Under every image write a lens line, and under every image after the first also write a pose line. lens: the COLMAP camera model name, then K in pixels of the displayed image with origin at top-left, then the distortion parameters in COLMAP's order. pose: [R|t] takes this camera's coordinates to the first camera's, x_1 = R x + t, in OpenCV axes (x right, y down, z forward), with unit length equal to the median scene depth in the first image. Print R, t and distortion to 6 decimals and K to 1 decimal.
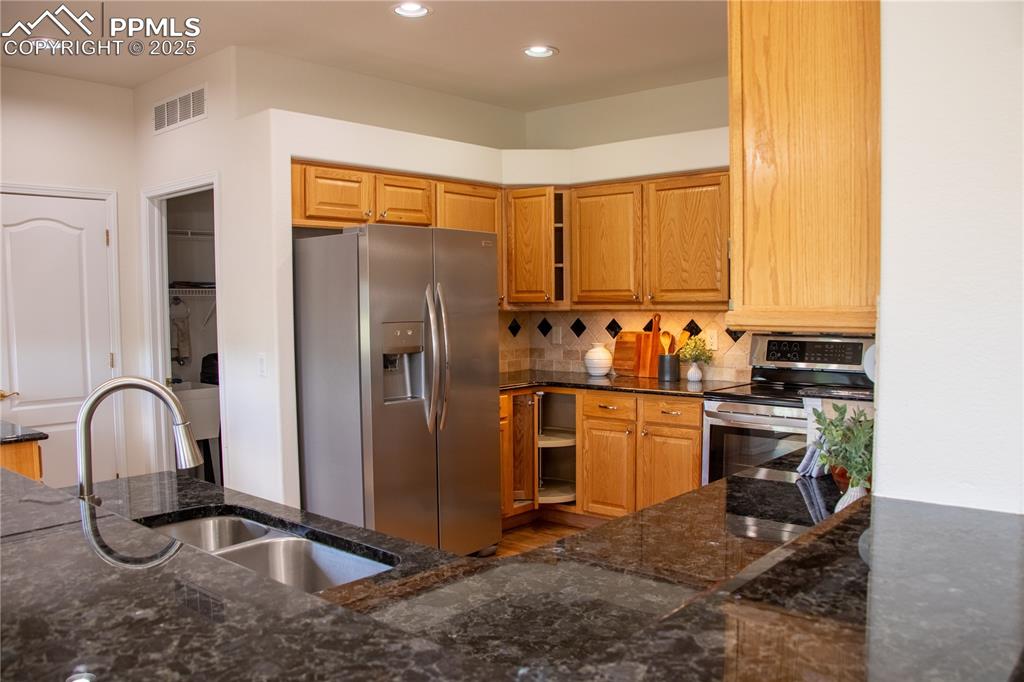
lens RADIAL K [[858.1, 0, 512.2], [0, 858.1, 341.2], [0, 0, 1]] dist [-0.137549, 0.083368]
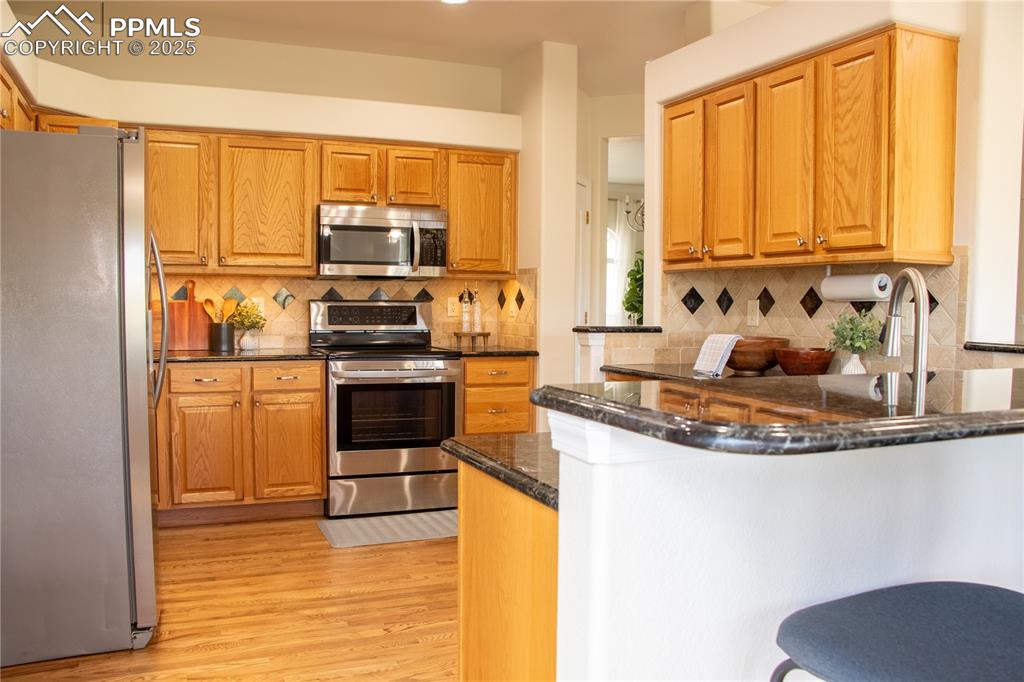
lens RADIAL K [[858.1, 0, 518.9], [0, 858.1, 343.5], [0, 0, 1]] dist [-0.137549, 0.083368]
pose [[0.421382, -0.032731, 0.906292, -0.557445], [0.034276, 0.999209, 0.020150, 0.032616], [-0.906235, 0.022573, 0.422171, 0.338200]]
